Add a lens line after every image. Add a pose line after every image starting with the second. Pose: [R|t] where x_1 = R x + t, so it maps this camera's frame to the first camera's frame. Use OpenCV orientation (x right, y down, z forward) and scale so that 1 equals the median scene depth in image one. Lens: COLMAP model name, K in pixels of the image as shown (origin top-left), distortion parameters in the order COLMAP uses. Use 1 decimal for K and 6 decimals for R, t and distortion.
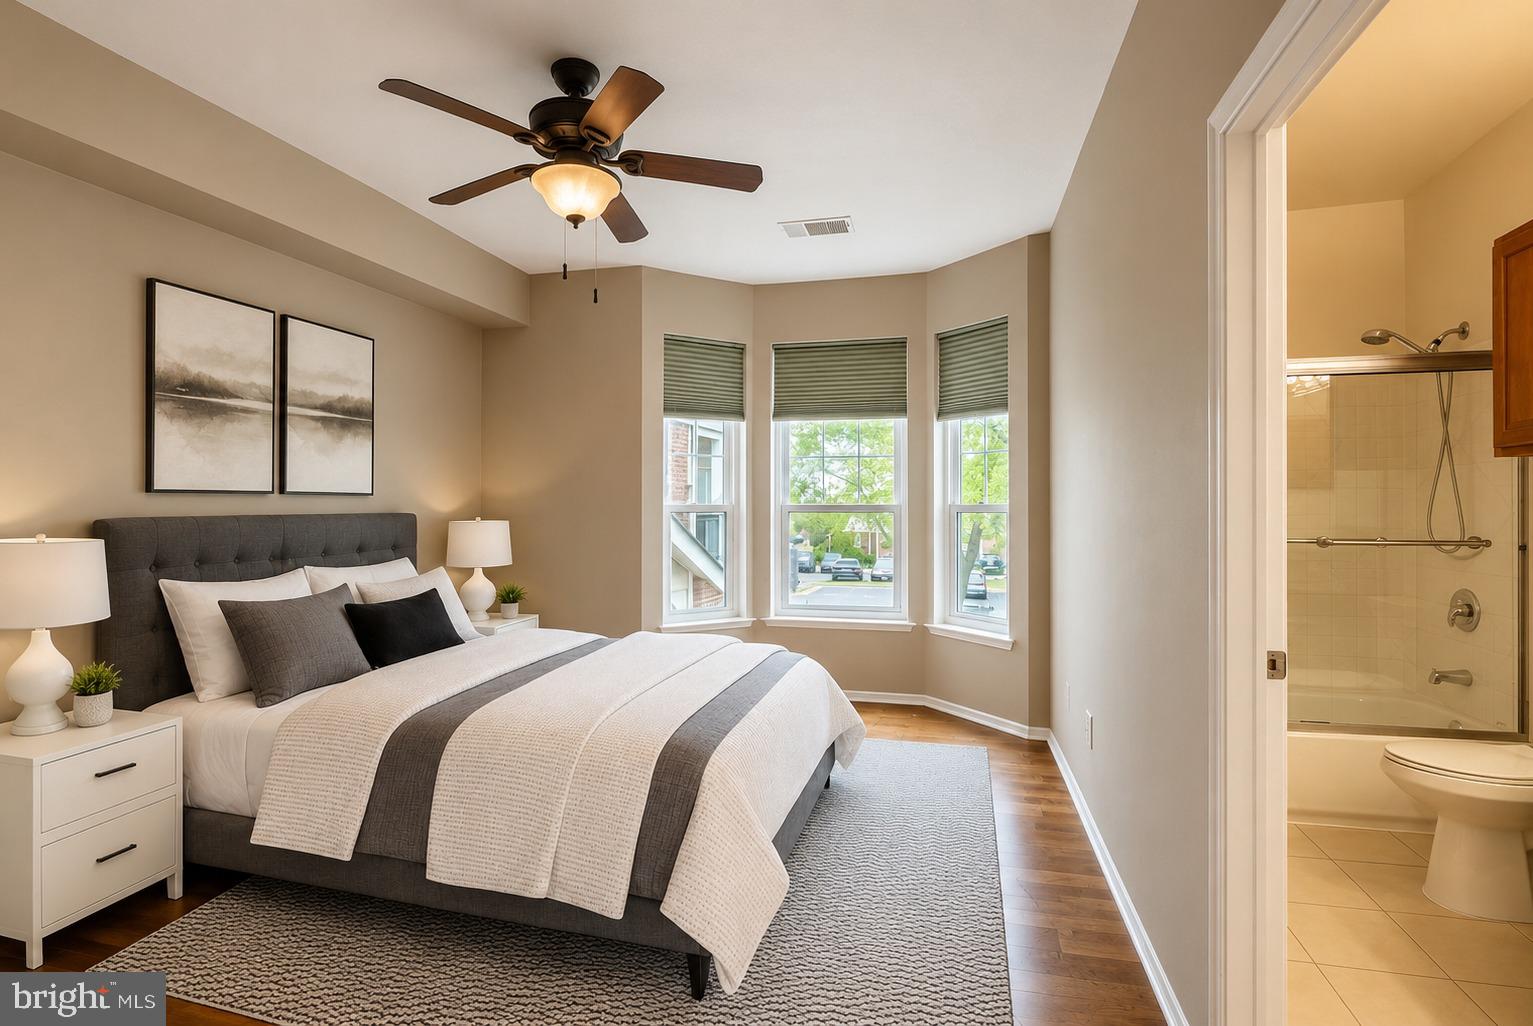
lens RADIAL K [[713.8, 0, 755.7], [0, 713.8, 498.0], [0, 0, 1]] dist [-0.000013, -0.011074]
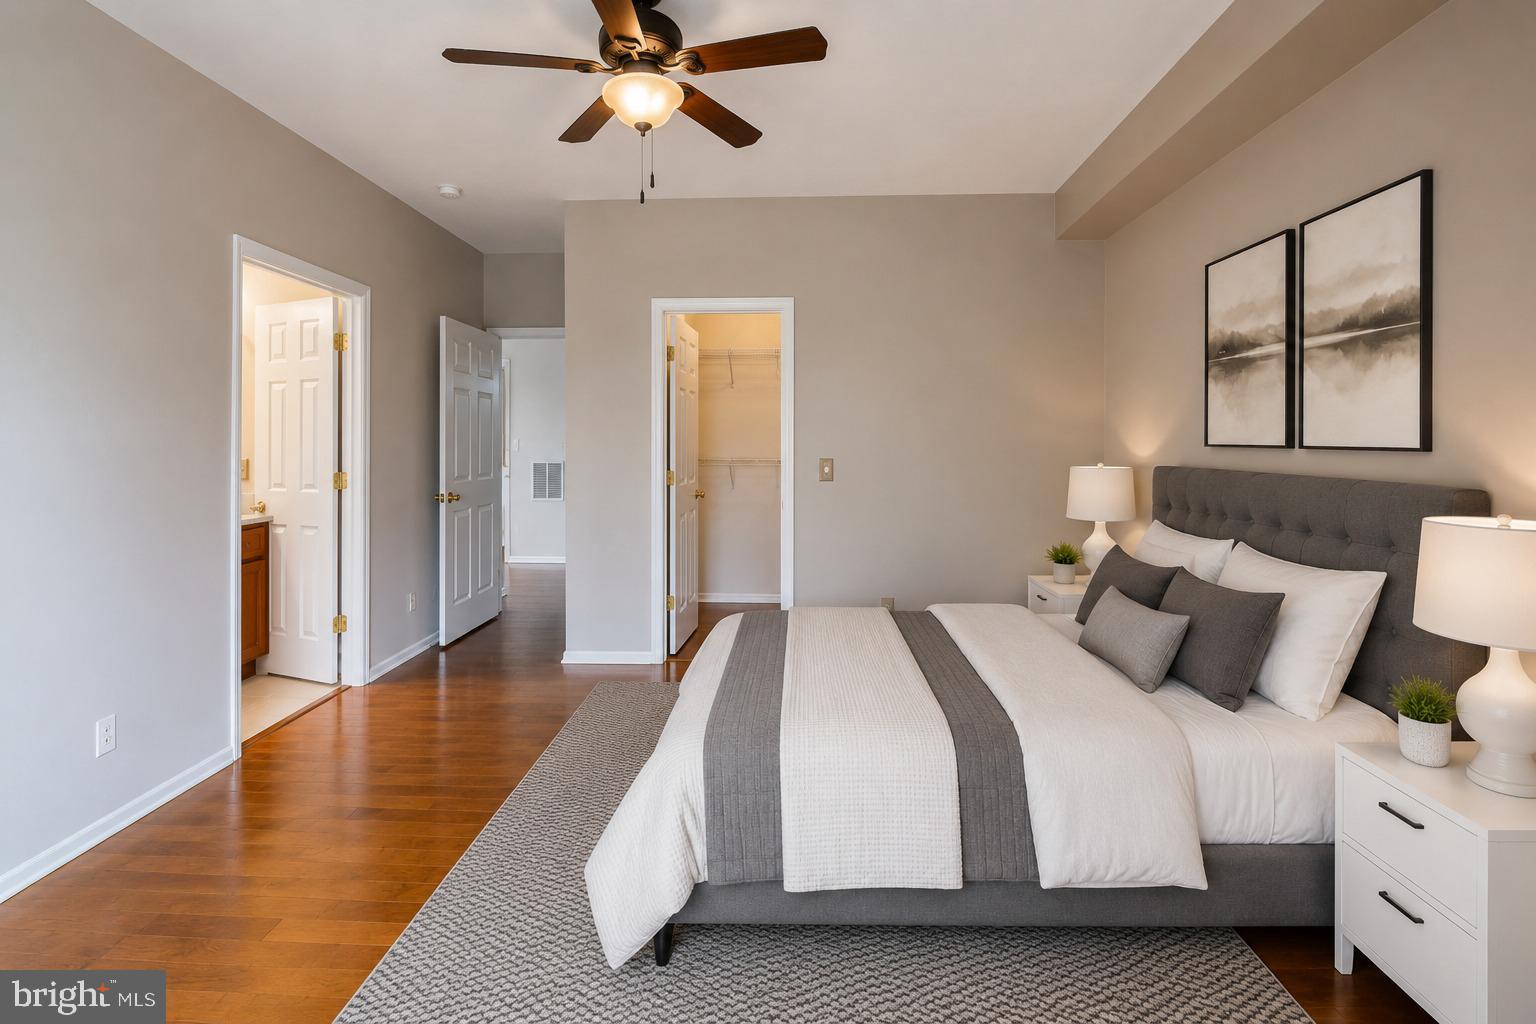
lens RADIAL K [[730.5, 0, 780.4], [0, 730.5, 506.1], [0, 0, 1]] dist [0.000476, -0.000065]
pose [[-0.974845, 0.028942, -0.220995, 0.098209], [0.006943, 0.994995, 0.099681, -0.028735], [0.222774, 0.095639, -0.970167, 1.669612]]
